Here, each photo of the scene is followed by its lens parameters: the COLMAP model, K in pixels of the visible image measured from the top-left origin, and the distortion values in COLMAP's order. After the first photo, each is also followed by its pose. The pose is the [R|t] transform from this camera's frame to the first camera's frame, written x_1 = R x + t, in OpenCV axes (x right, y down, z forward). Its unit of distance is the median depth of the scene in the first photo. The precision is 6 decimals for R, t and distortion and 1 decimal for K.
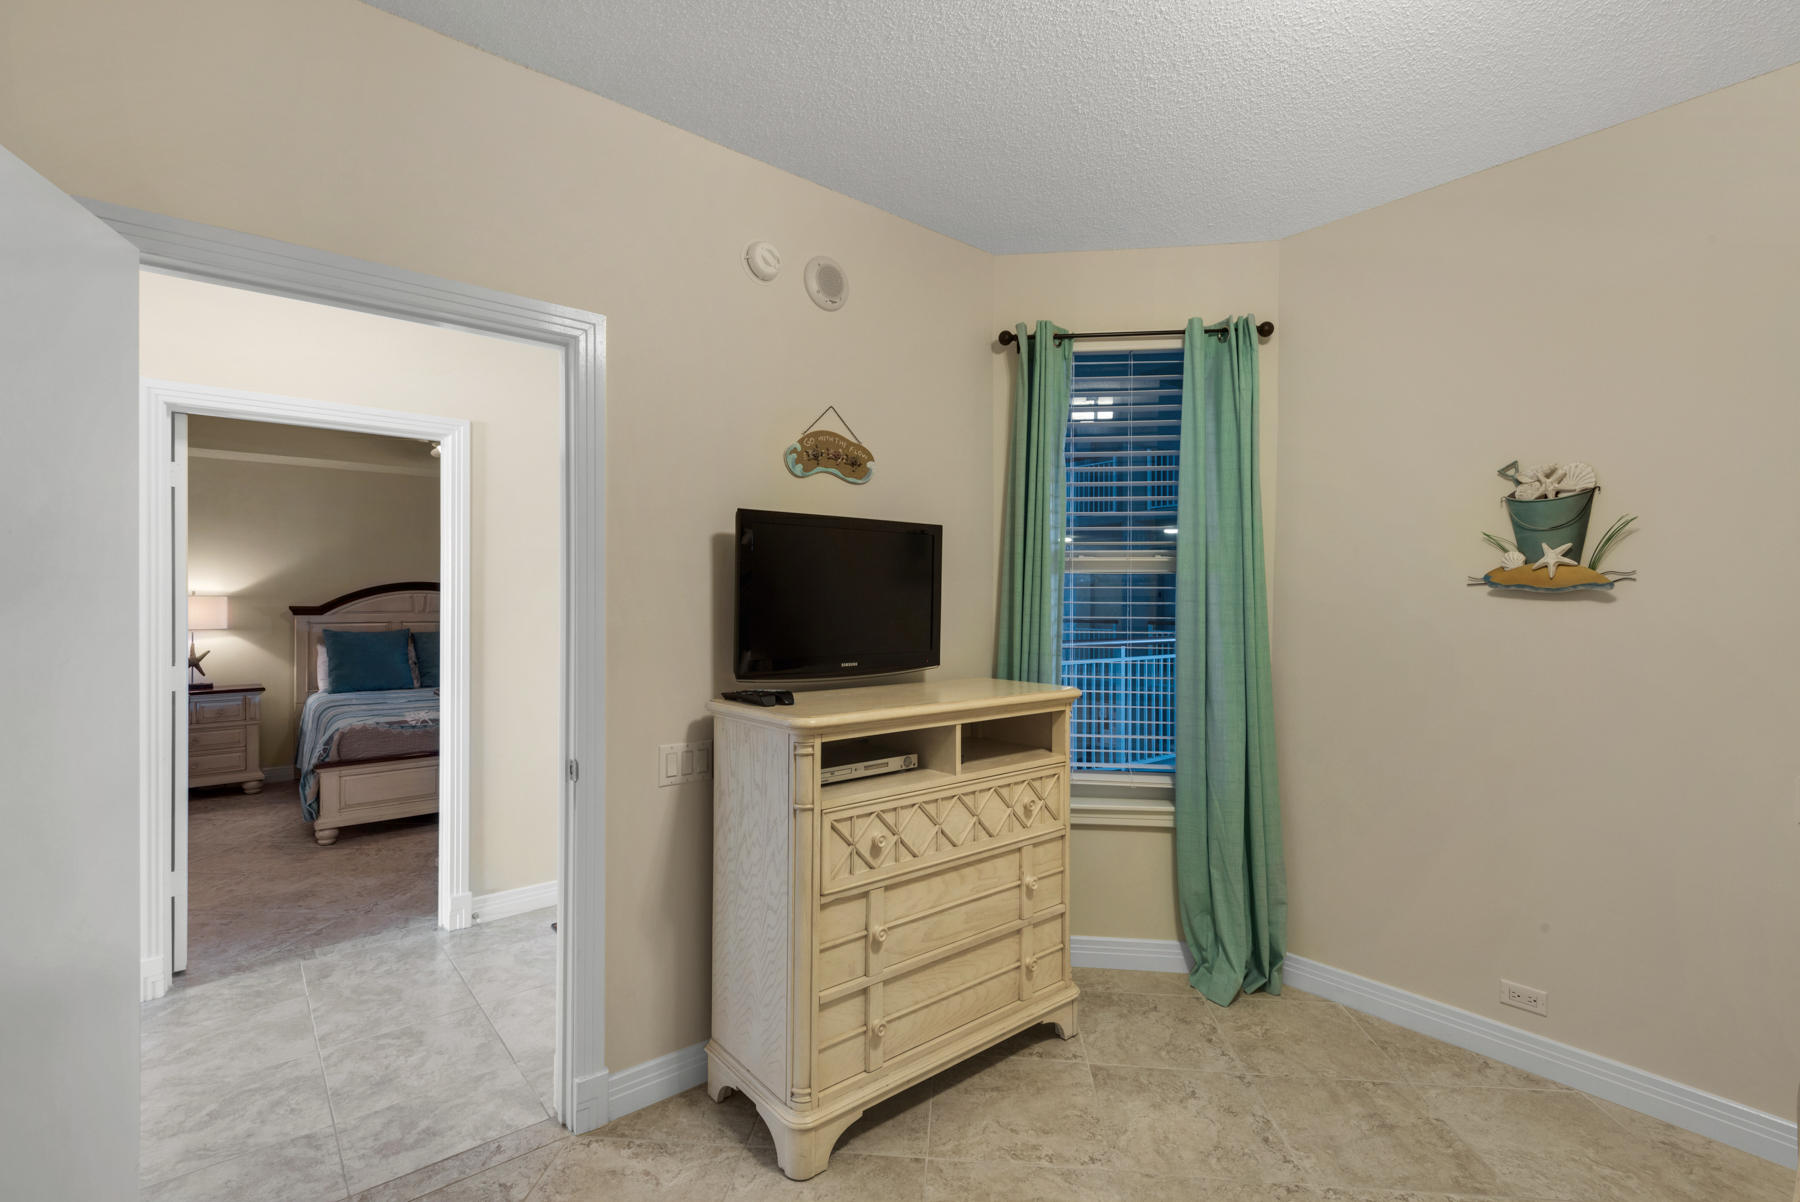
lens RADIAL K [[809.5, 0, 891.9], [0, 809.5, 593.4], [0, 0, 1]] dist [0.024990, -0.012430]
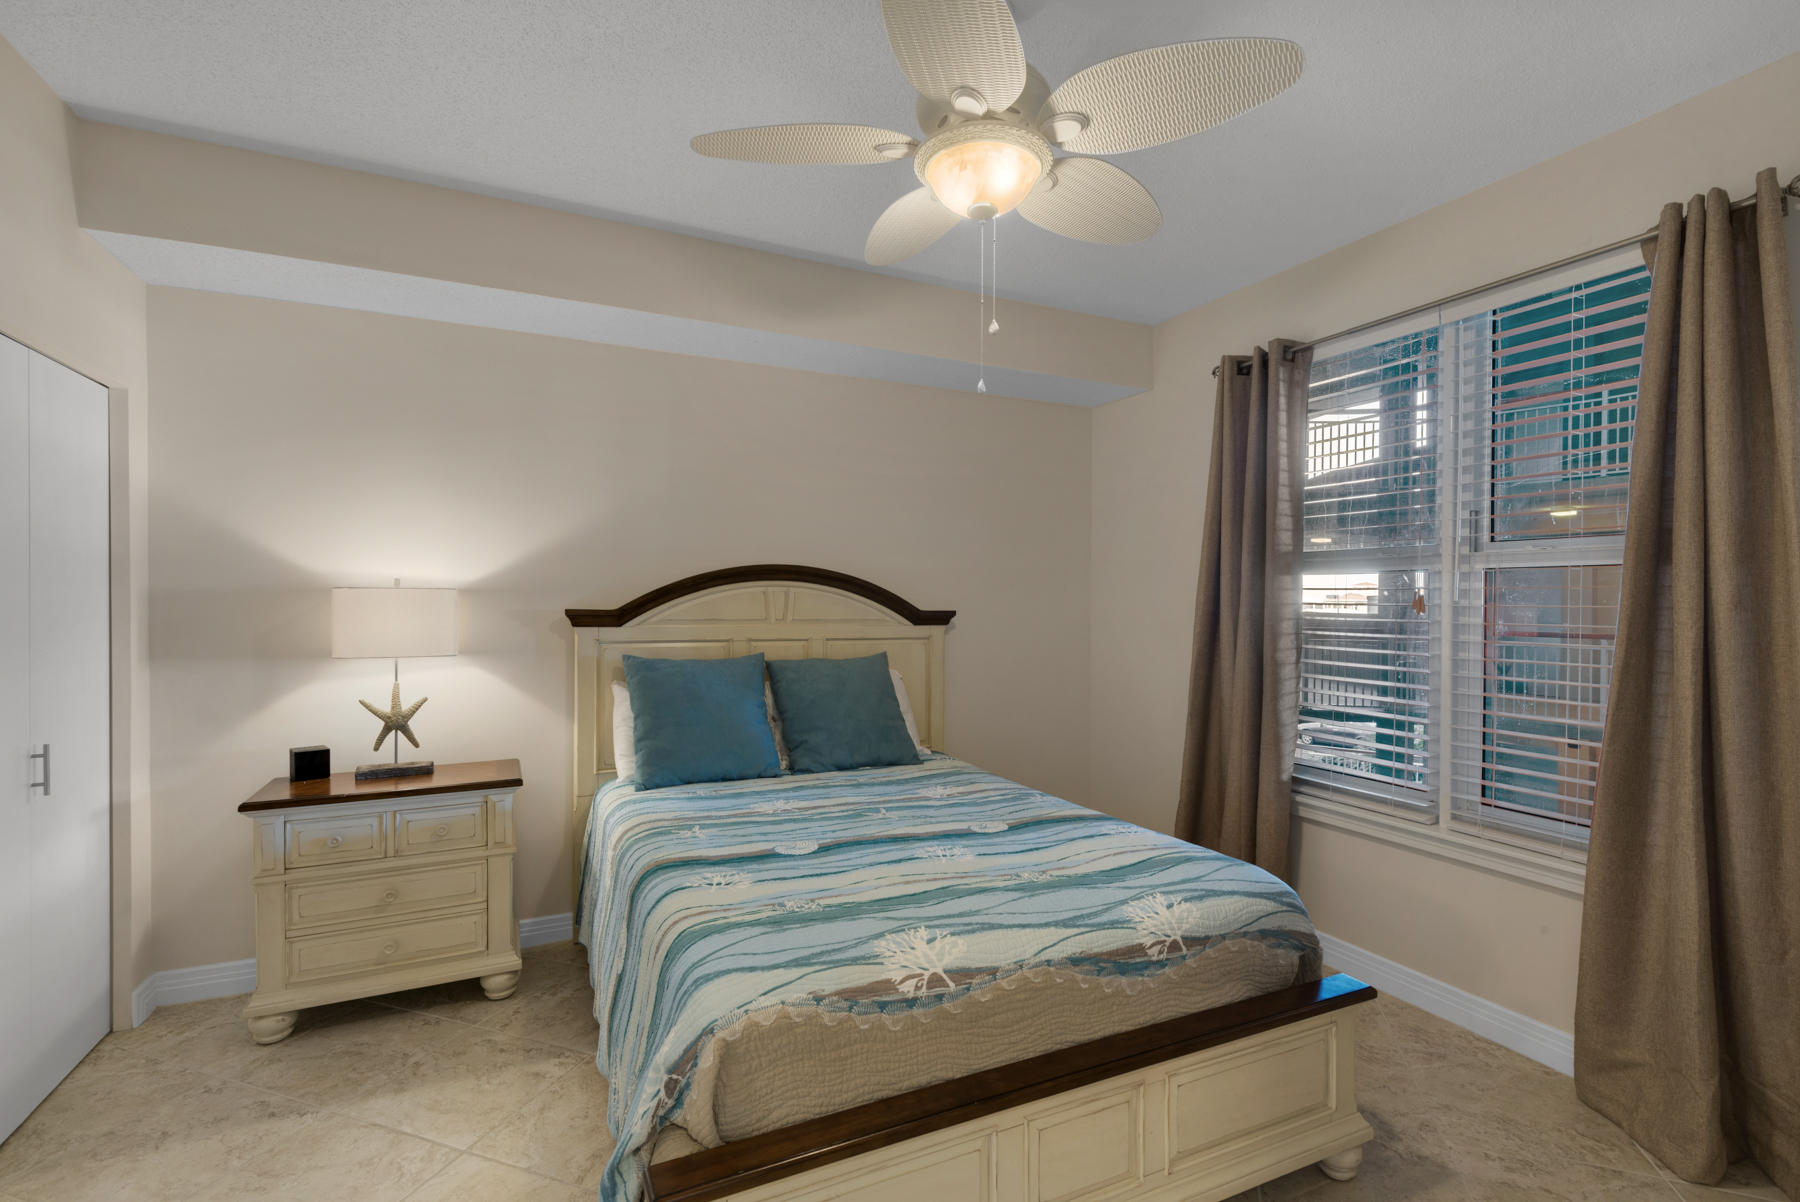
lens RADIAL K [[809.5, 0, 904.8], [0, 809.5, 605.7], [0, 0, 1]] dist [0.024990, -0.012430]
pose [[0.972410, 0.011529, -0.232993, -0.413556], [-0.008227, 0.999852, 0.015140, 0.003904], [0.233133, -0.012805, 0.972360, 0.555607]]
